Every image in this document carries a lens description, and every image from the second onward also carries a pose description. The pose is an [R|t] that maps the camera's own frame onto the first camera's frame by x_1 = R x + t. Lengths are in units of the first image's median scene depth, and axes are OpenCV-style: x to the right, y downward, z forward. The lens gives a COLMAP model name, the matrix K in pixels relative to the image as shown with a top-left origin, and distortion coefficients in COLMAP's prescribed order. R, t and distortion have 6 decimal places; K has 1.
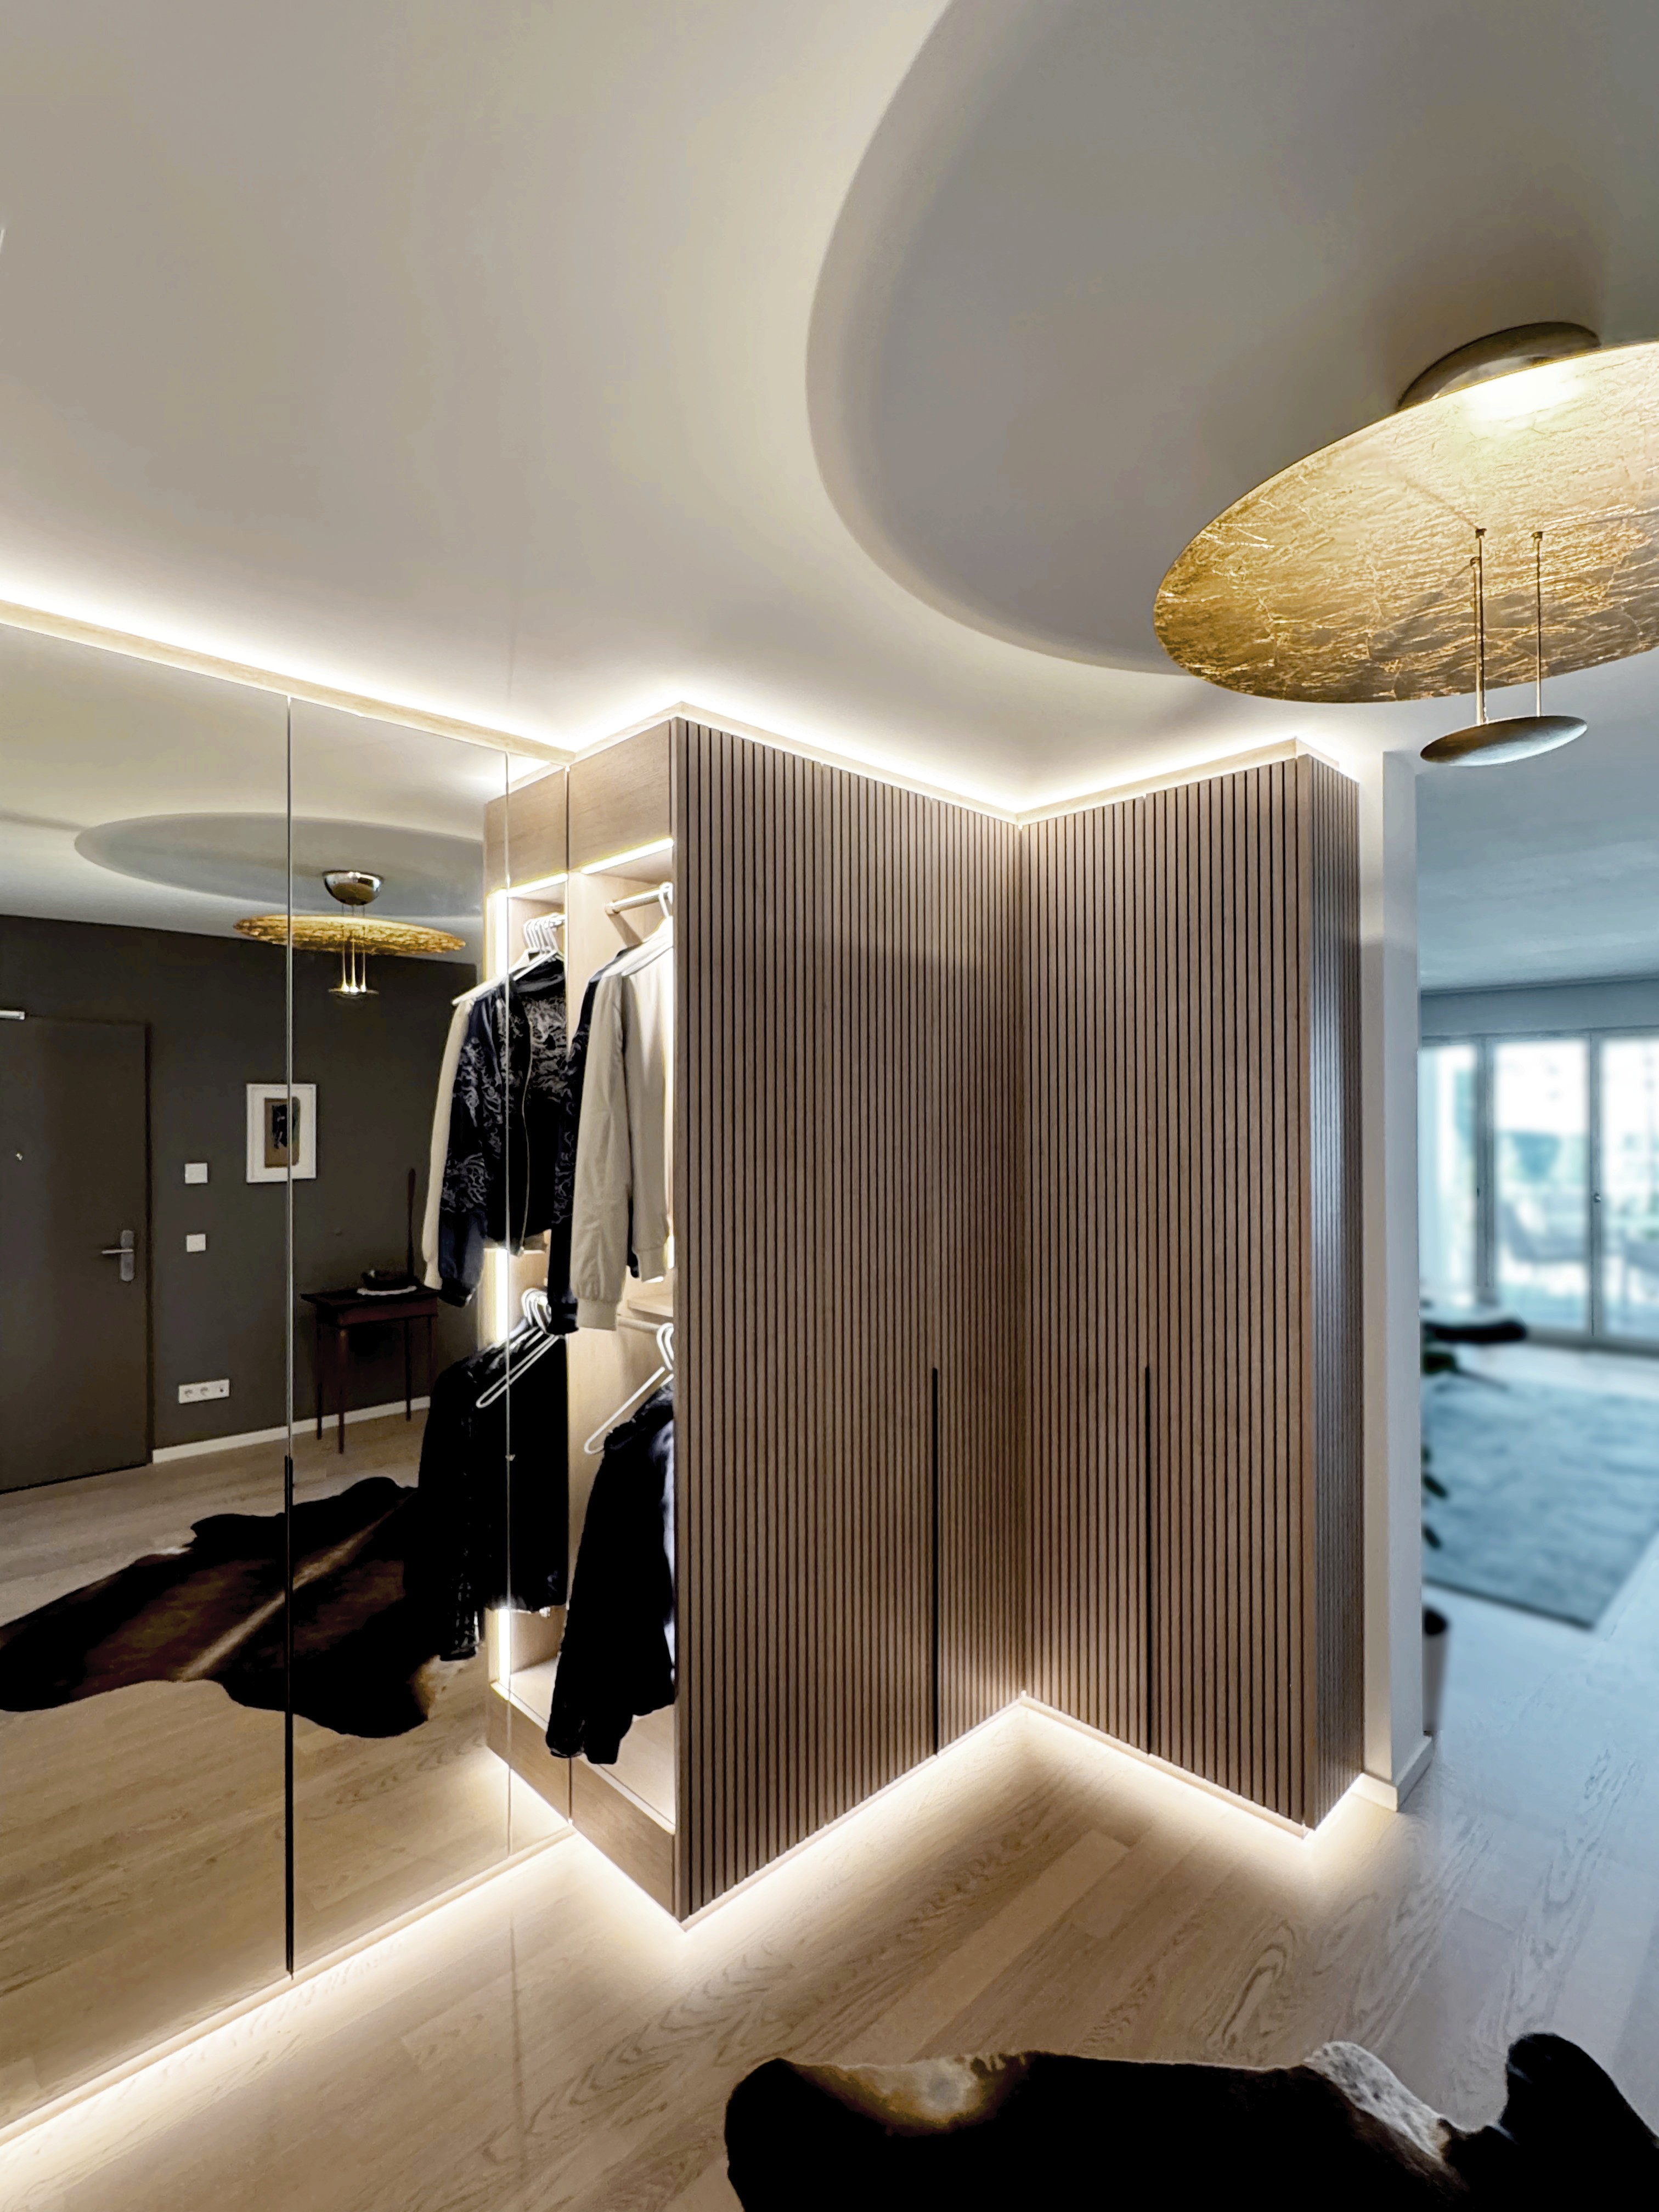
lens RADIAL K [[1048.0, 0, 796.3], [0, 1048.0, 1110.2], [0, 0, 1]] dist [0.000466, 0.000597]
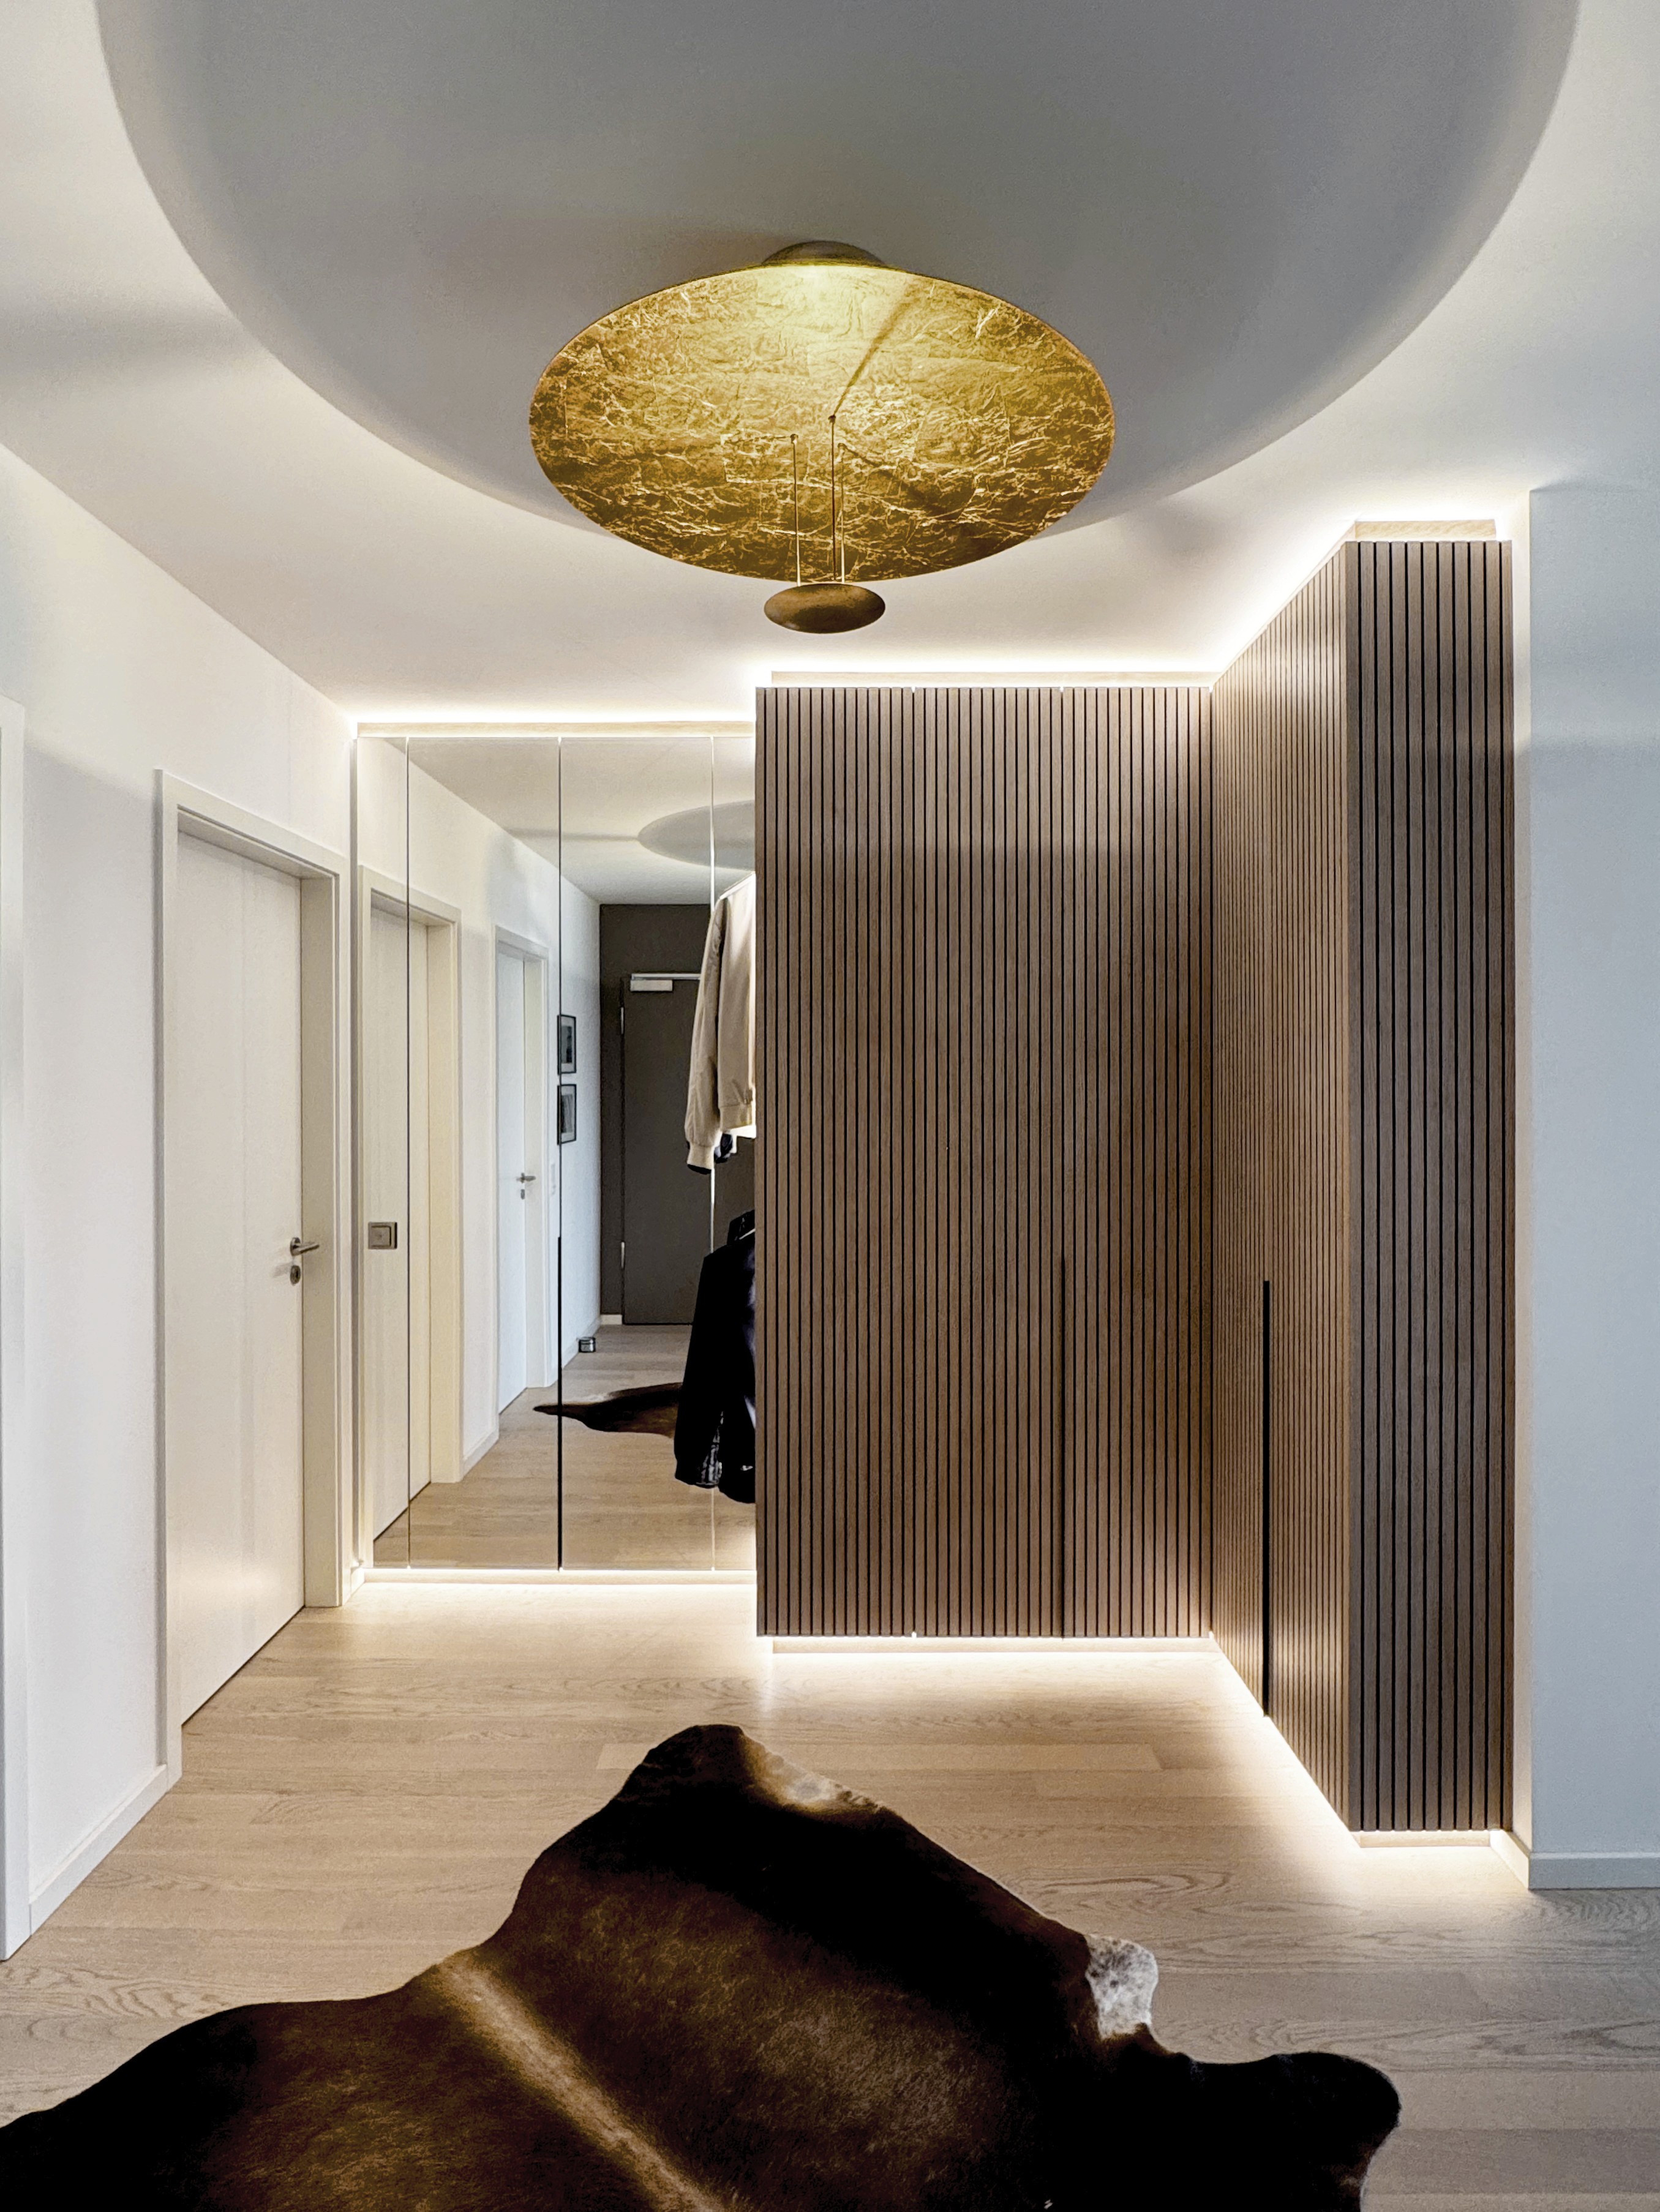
lens RADIAL K [[1165.4, 0, 830.0], [0, 1165.4, 1106.0], [0, 0, 1]] dist [-0.001144, -0.000883]
pose [[0.717187, 0.016356, -0.696689, 0.817628], [-0.003977, 0.999804, 0.019378, 0.087427], [0.696869, -0.011128, 0.717112, 0.045249]]
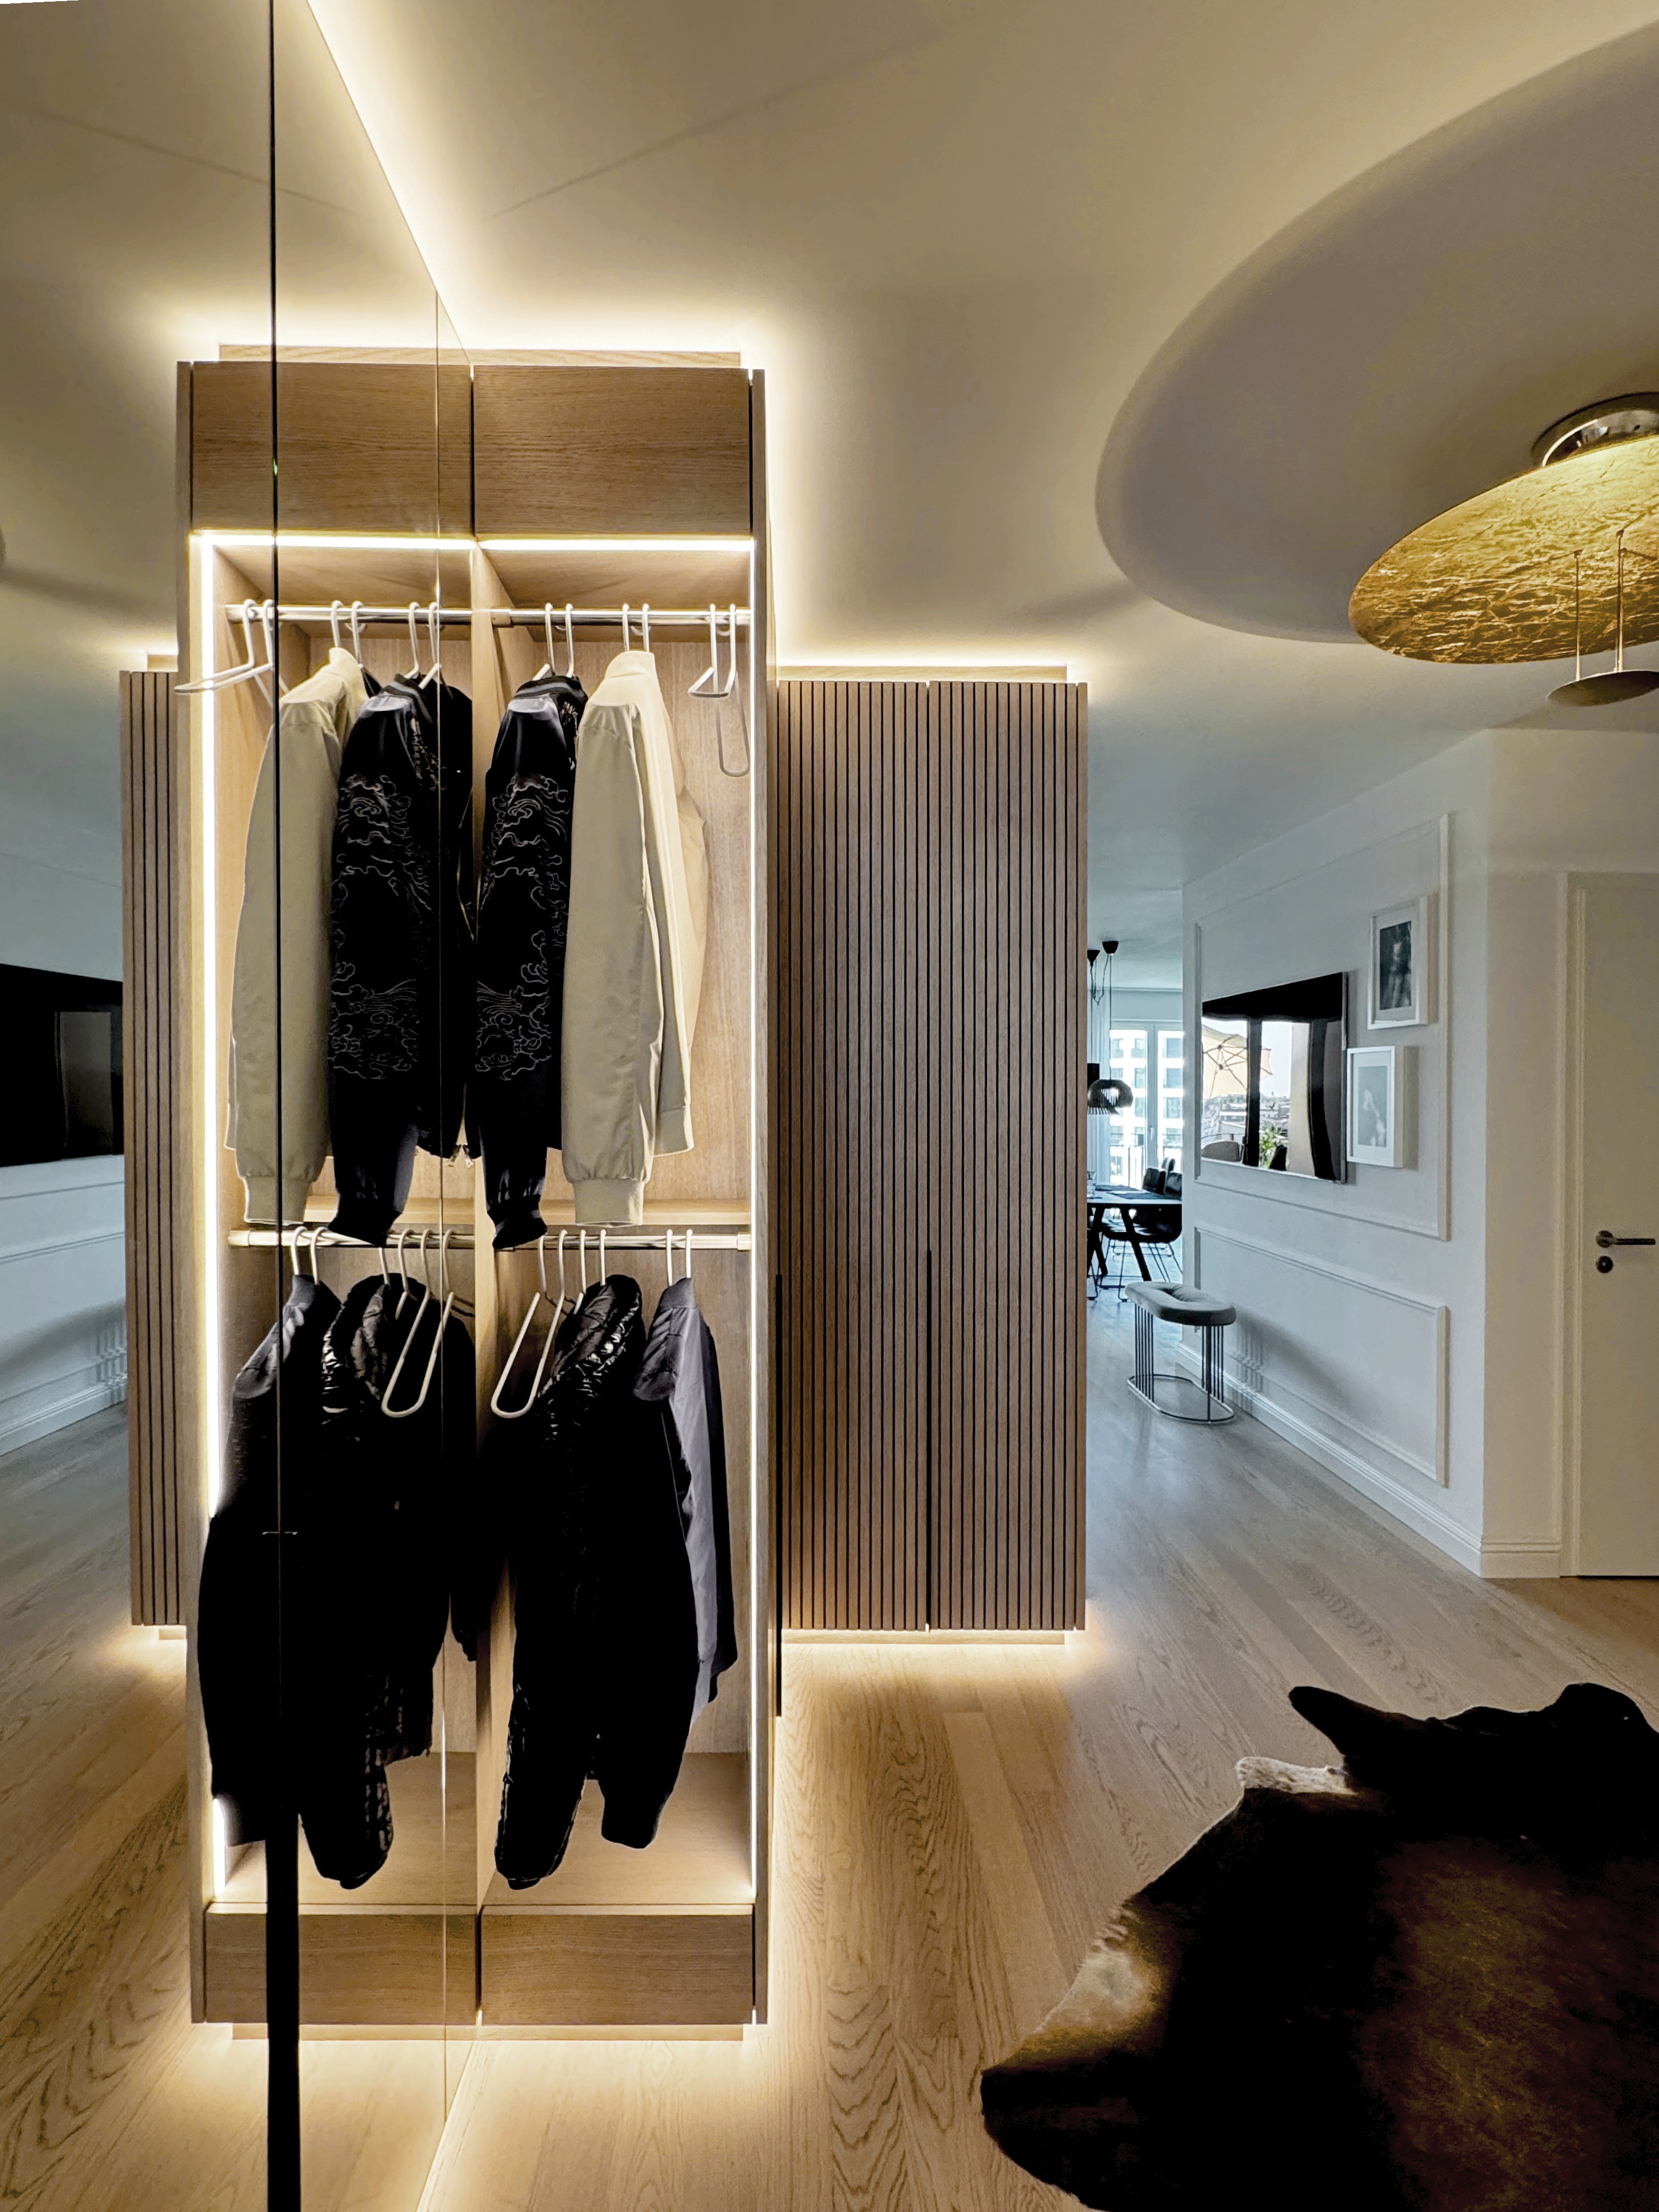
lens RADIAL K [[1096.0, 0, 820.0], [0, 1096.0, 1100.0], [0, 0, 1]] dist [-0.000678, -0.000047]
pose [[0.680901, 0.006153, 0.732350, -0.577797], [-0.019338, 0.999767, 0.009580, 0.103894], [-0.732120, -0.020685, 0.680861, 0.407847]]
